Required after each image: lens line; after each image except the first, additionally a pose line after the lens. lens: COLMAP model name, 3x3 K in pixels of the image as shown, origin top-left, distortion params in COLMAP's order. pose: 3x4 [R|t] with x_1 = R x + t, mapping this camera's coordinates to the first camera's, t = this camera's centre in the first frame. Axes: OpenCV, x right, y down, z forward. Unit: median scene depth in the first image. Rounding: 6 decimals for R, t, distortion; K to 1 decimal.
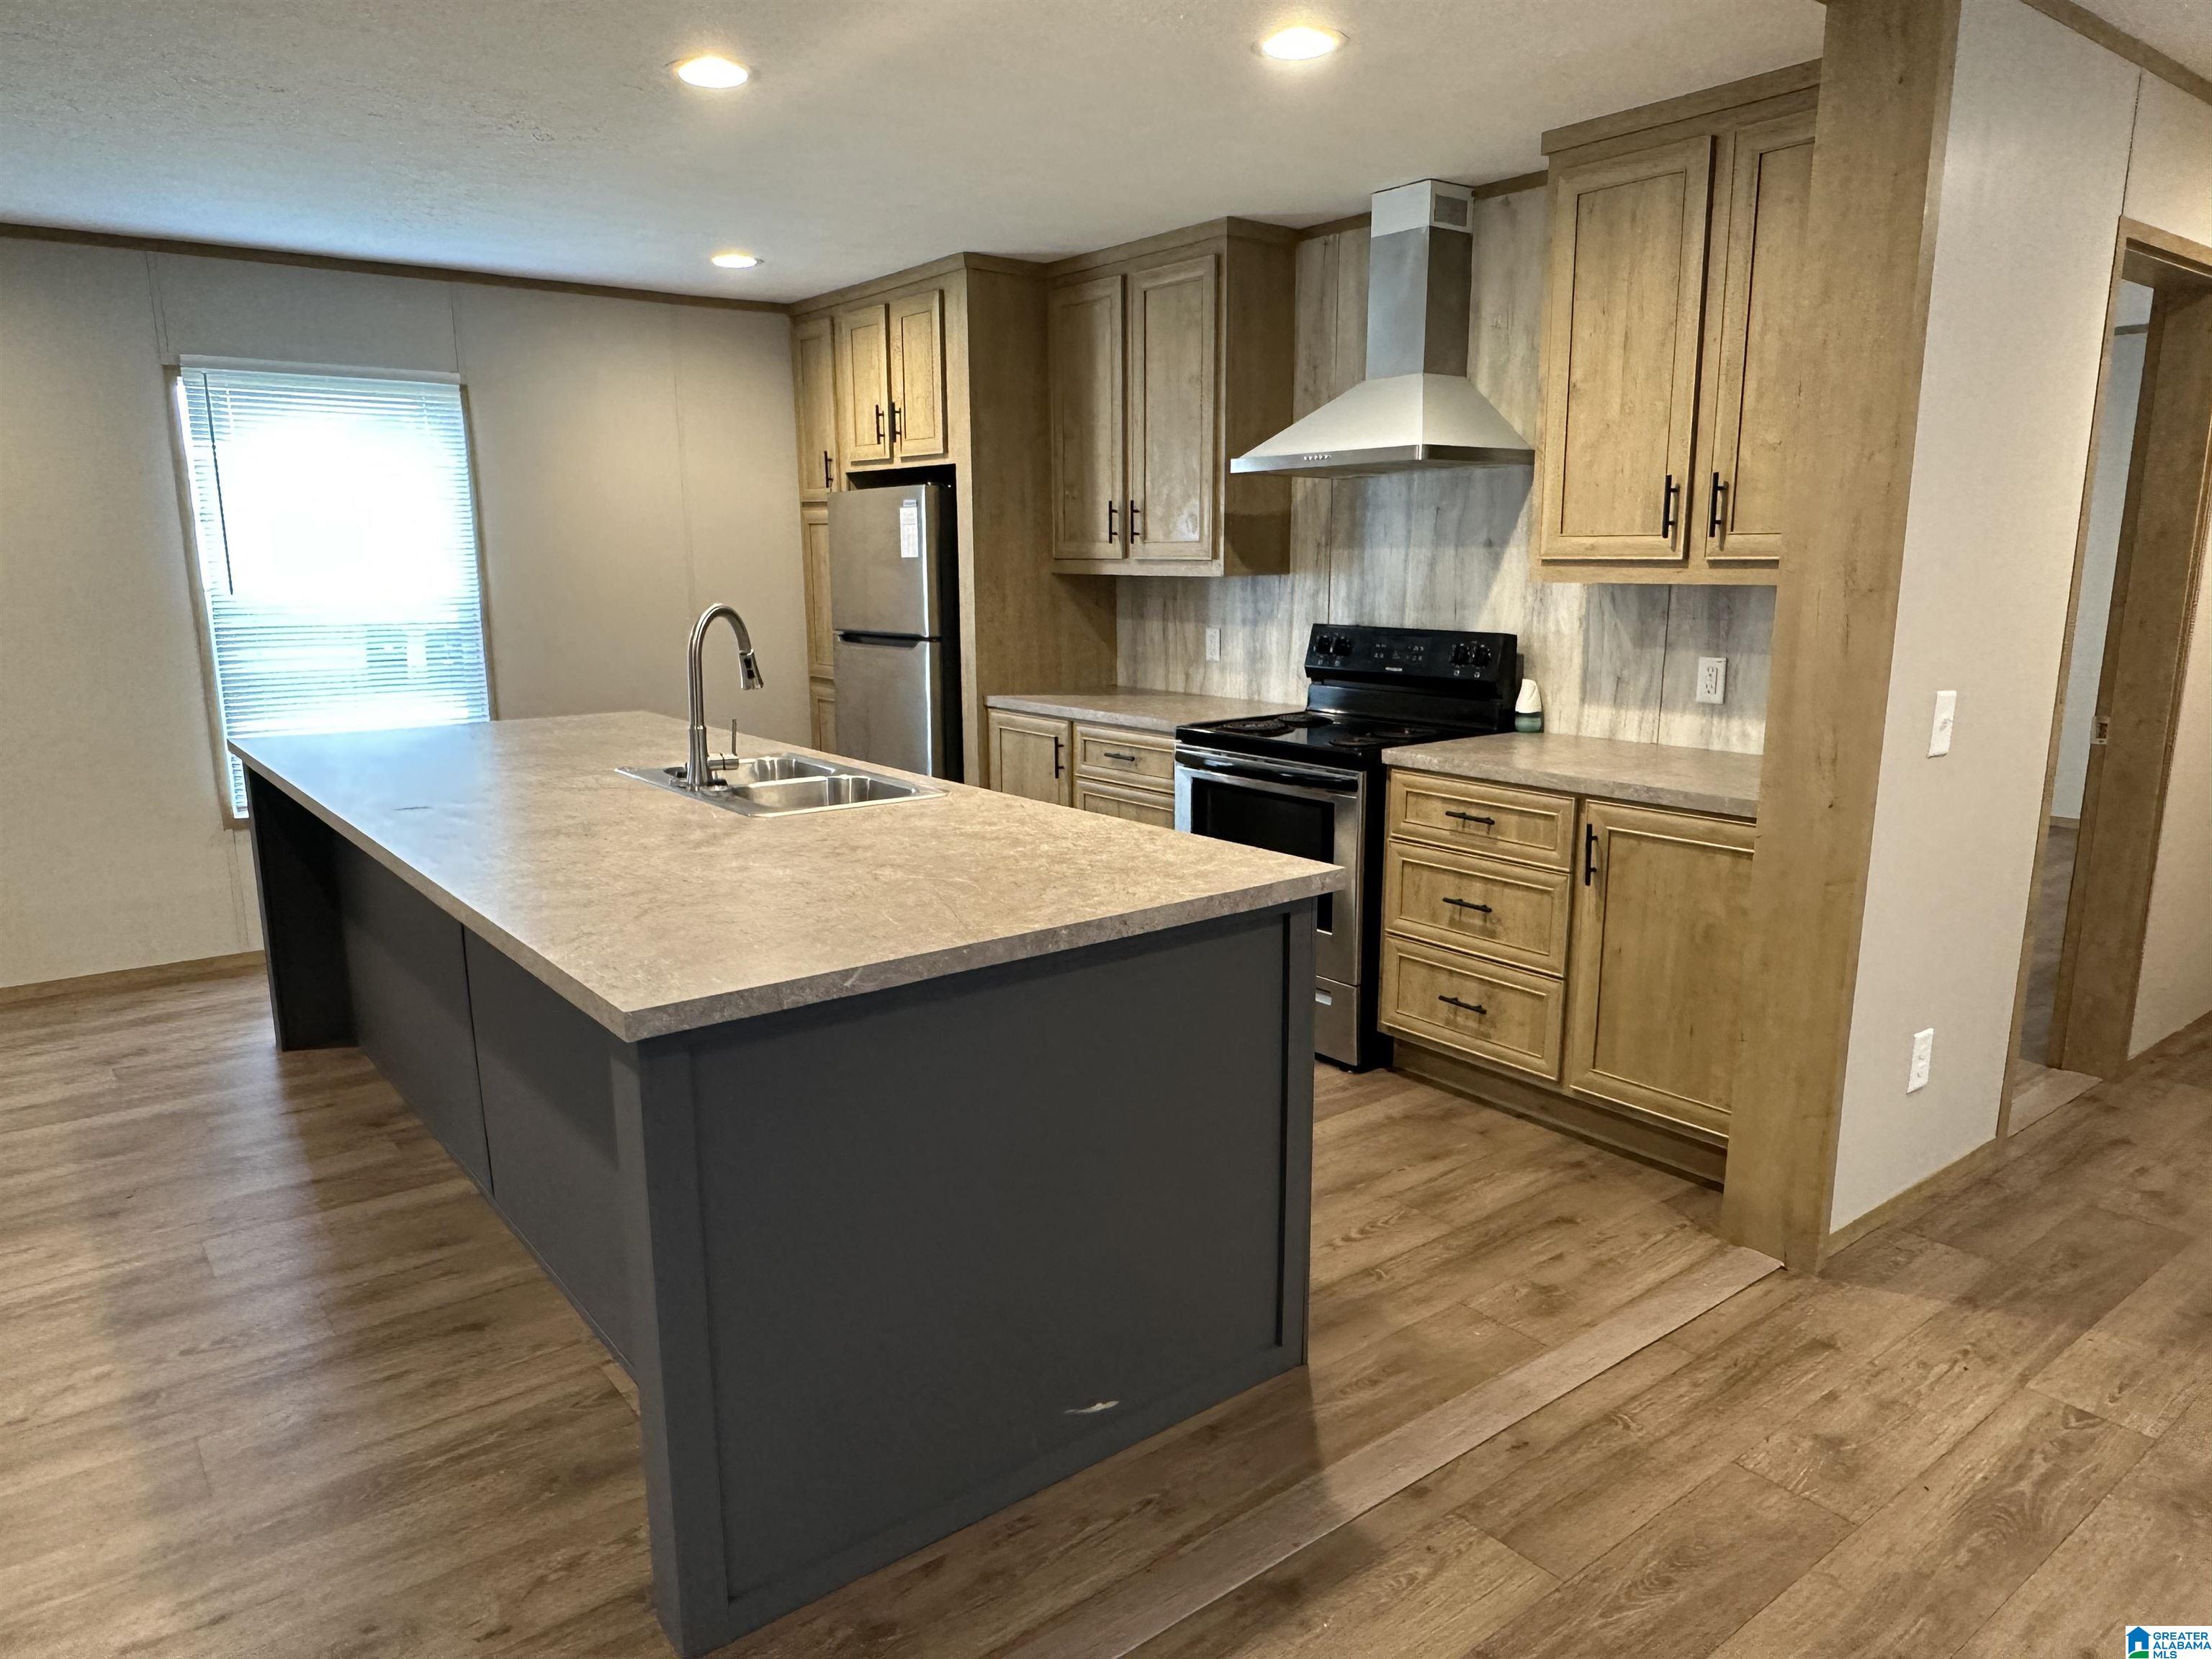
lens RADIAL K [[1478.7, 0, 1105.5], [0, 1478.7, 791.5], [0, 0, 1]] dist [0.008963, -0.001782]
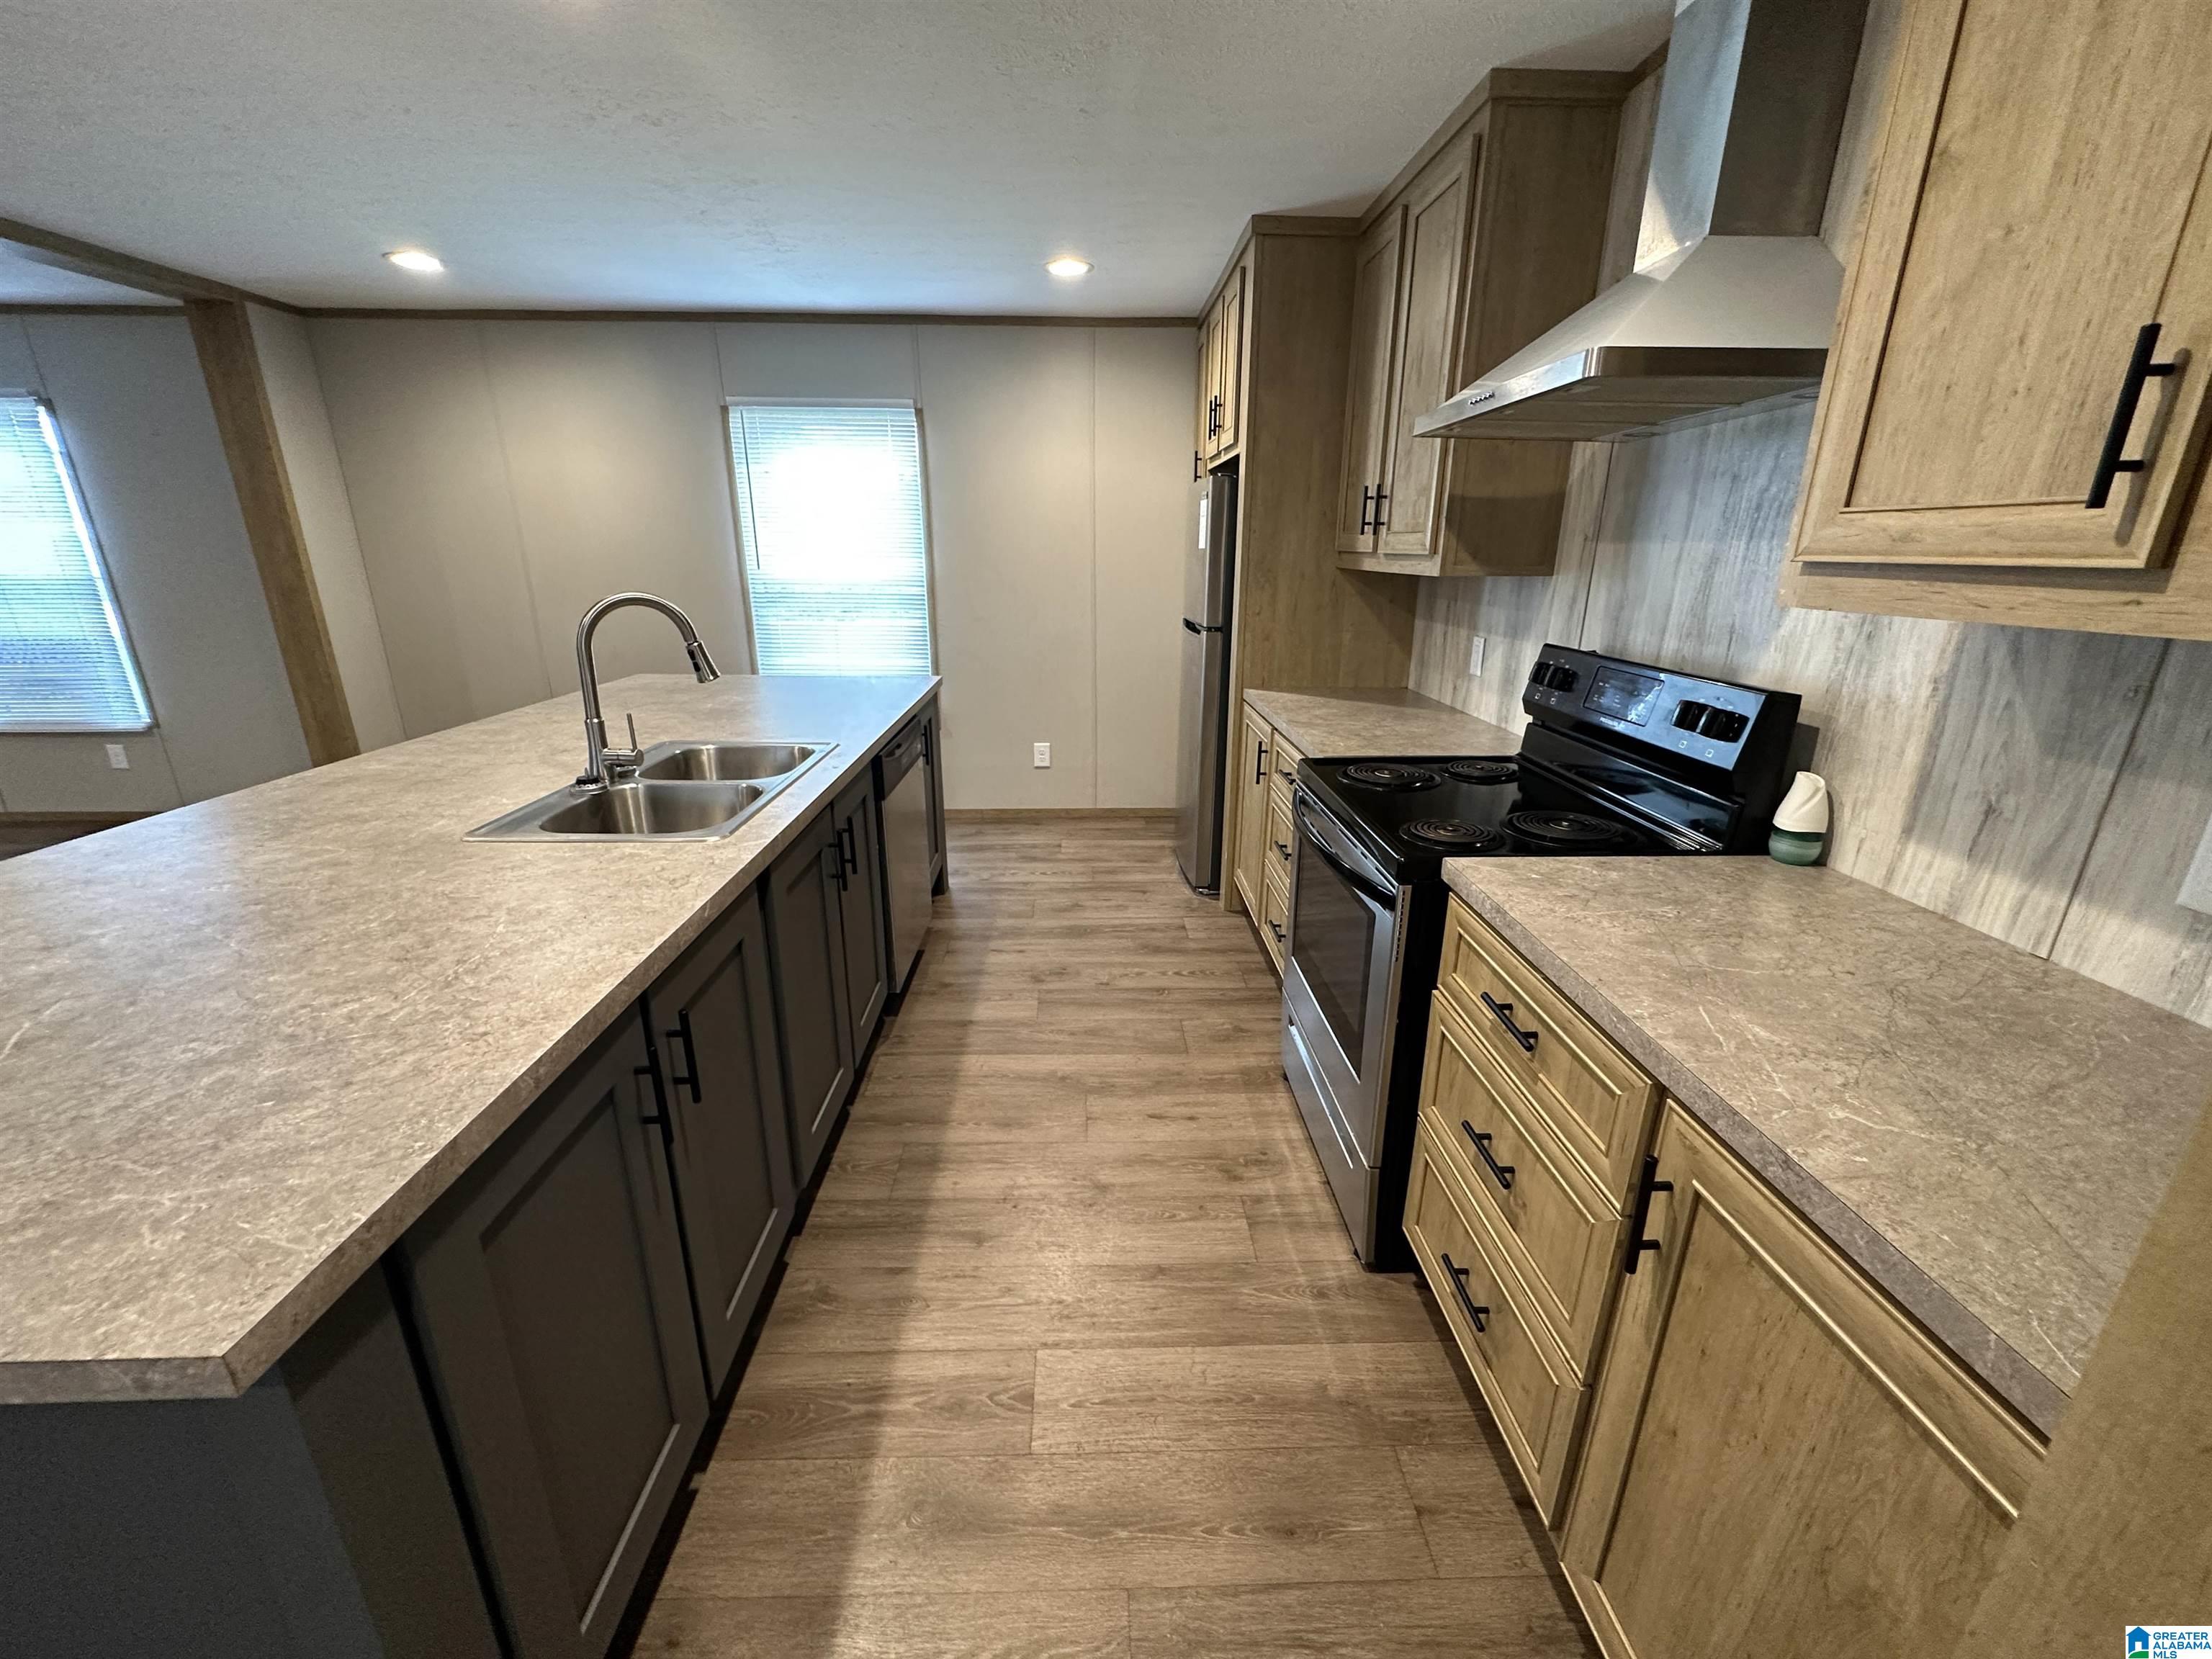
lens RADIAL K [[896.9, 0, 1104.8], [0, 896.9, 816.6], [0, 0, 1]] dist [-0.001106, -0.000099]
pose [[0.806162, 0.180433, -0.563513, 0.258421], [-0.105698, 0.980967, 0.162888, -0.085547], [0.582178, -0.071751, 0.809889, 0.540553]]
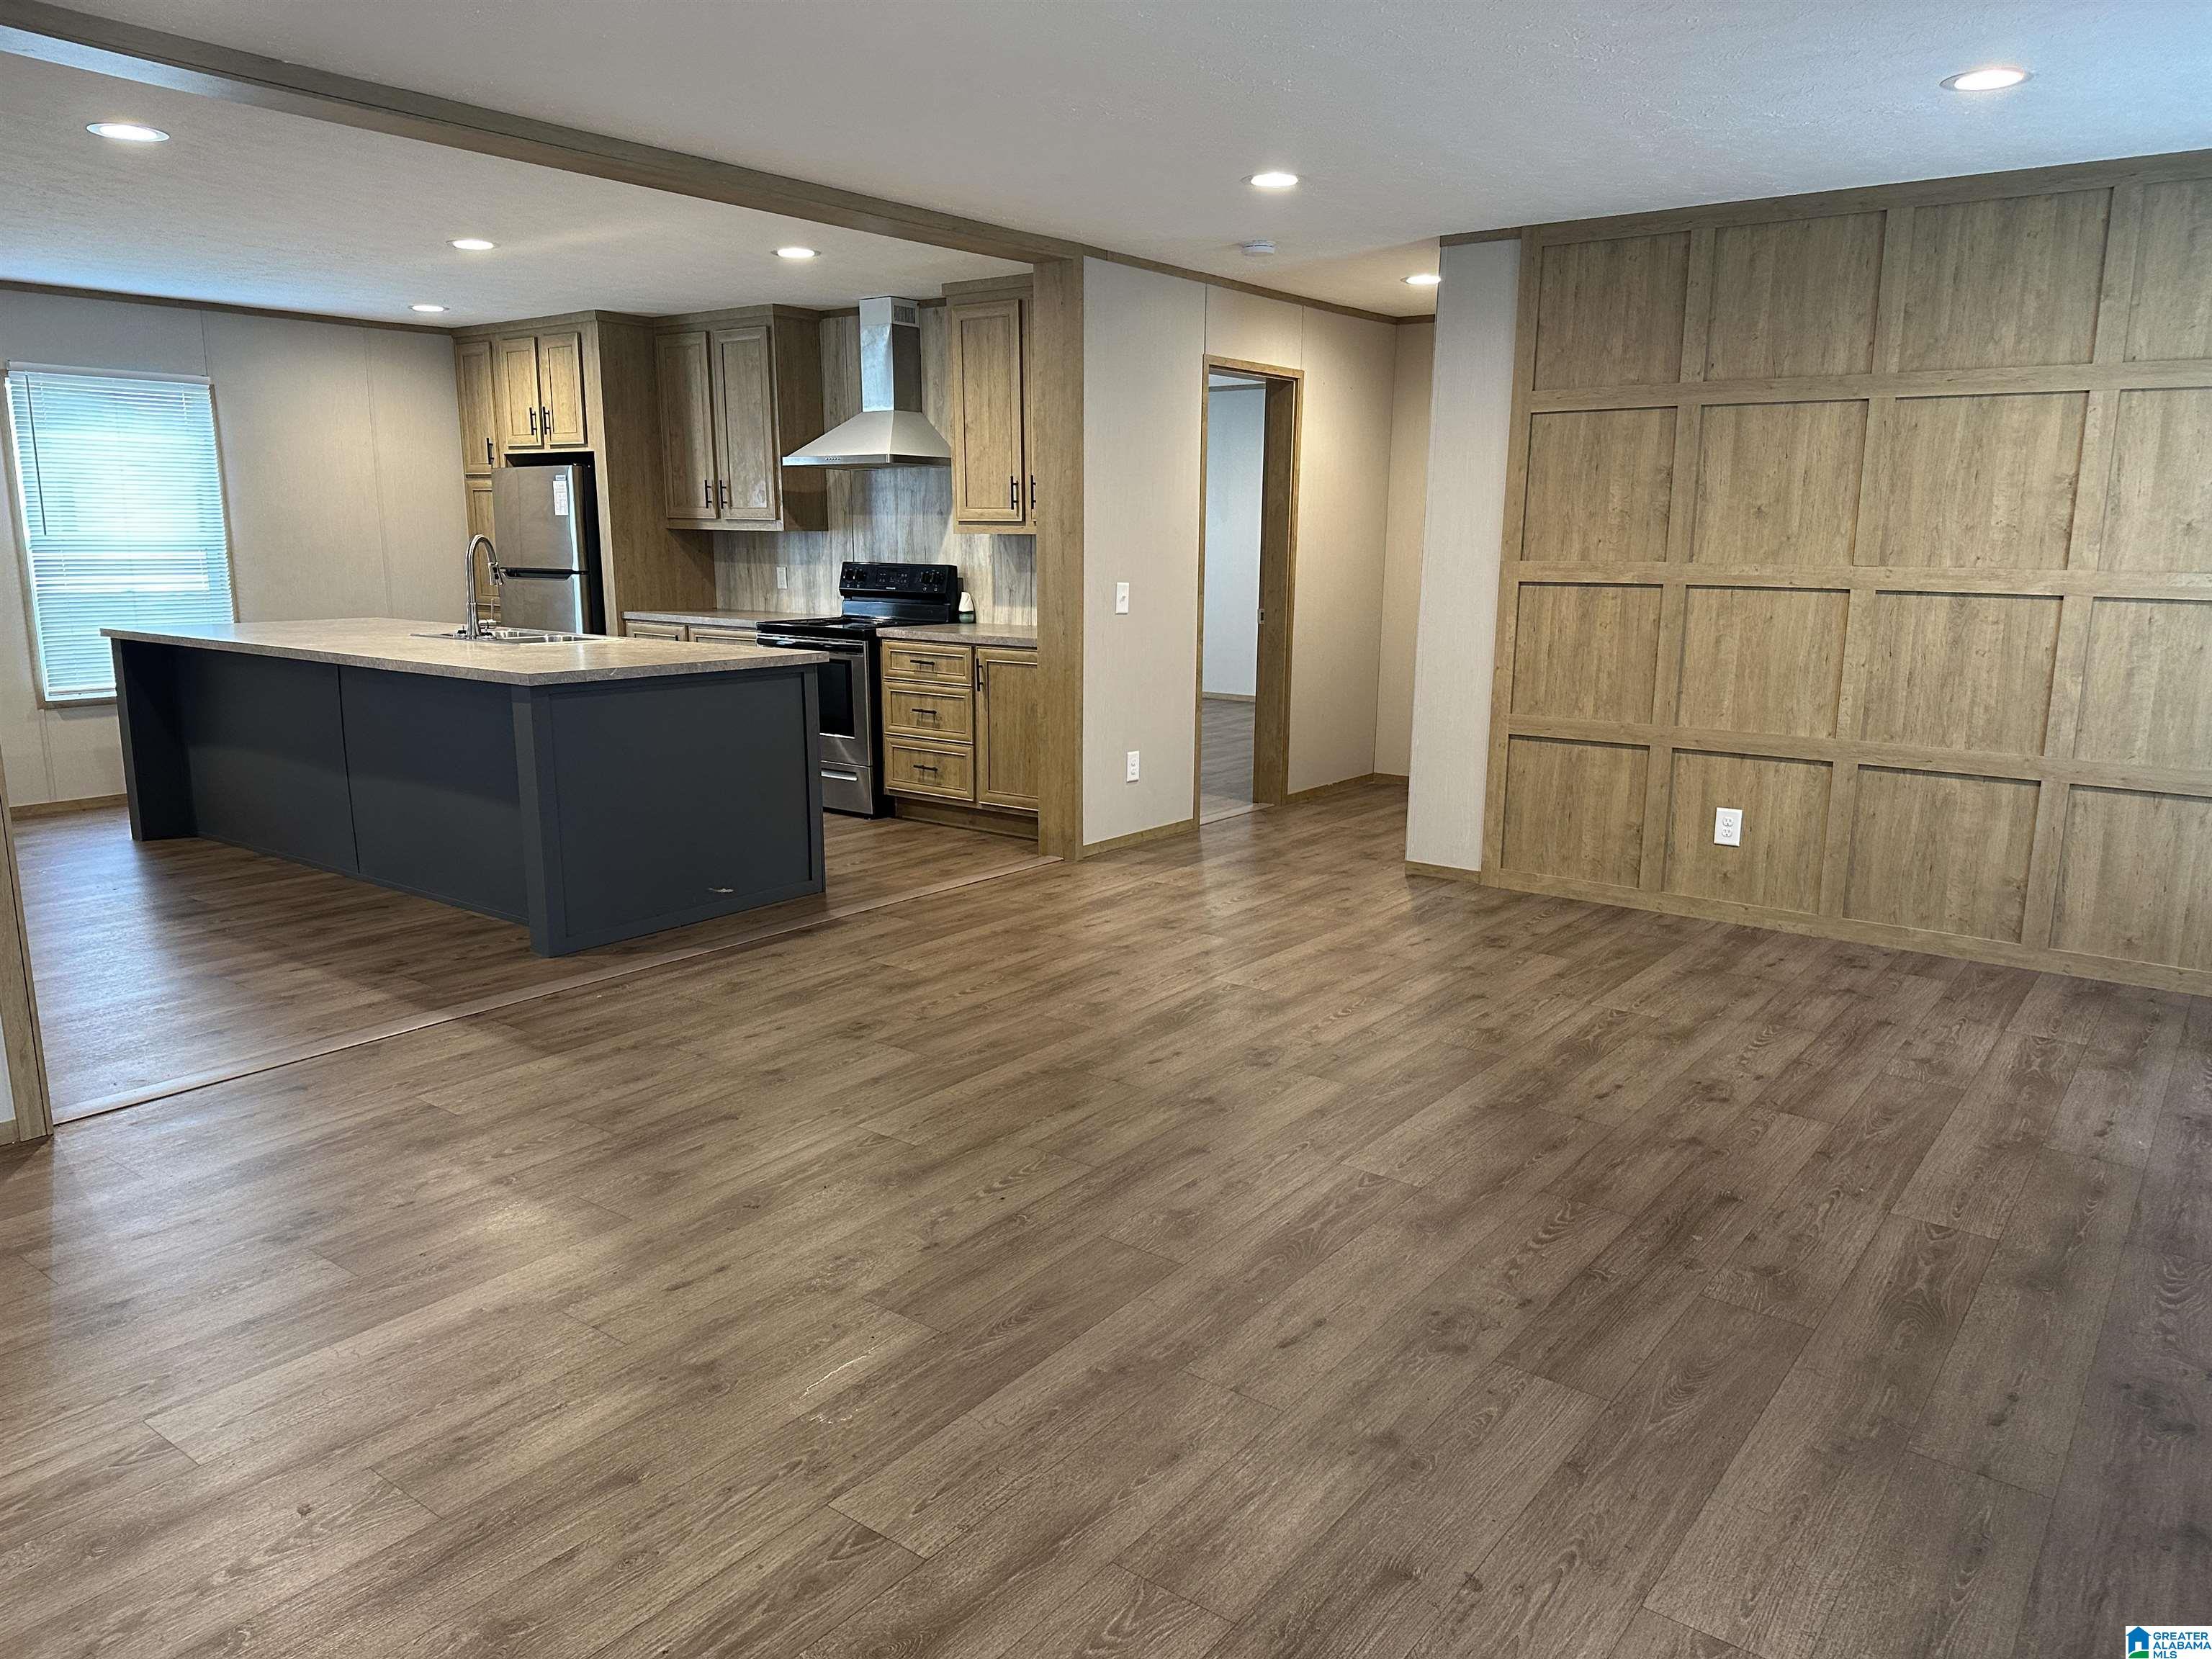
lens RADIAL K [[1505.8, 0, 1145.3], [0, 1505.8, 843.2], [0, 0, 1]] dist [0.085797, -0.101916]
pose [[0.960539, -0.045808, 0.274348, -0.010651], [0.034766, 0.998383, 0.044981, 0.143326], [-0.275965, -0.033668, 0.960578, -0.755845]]
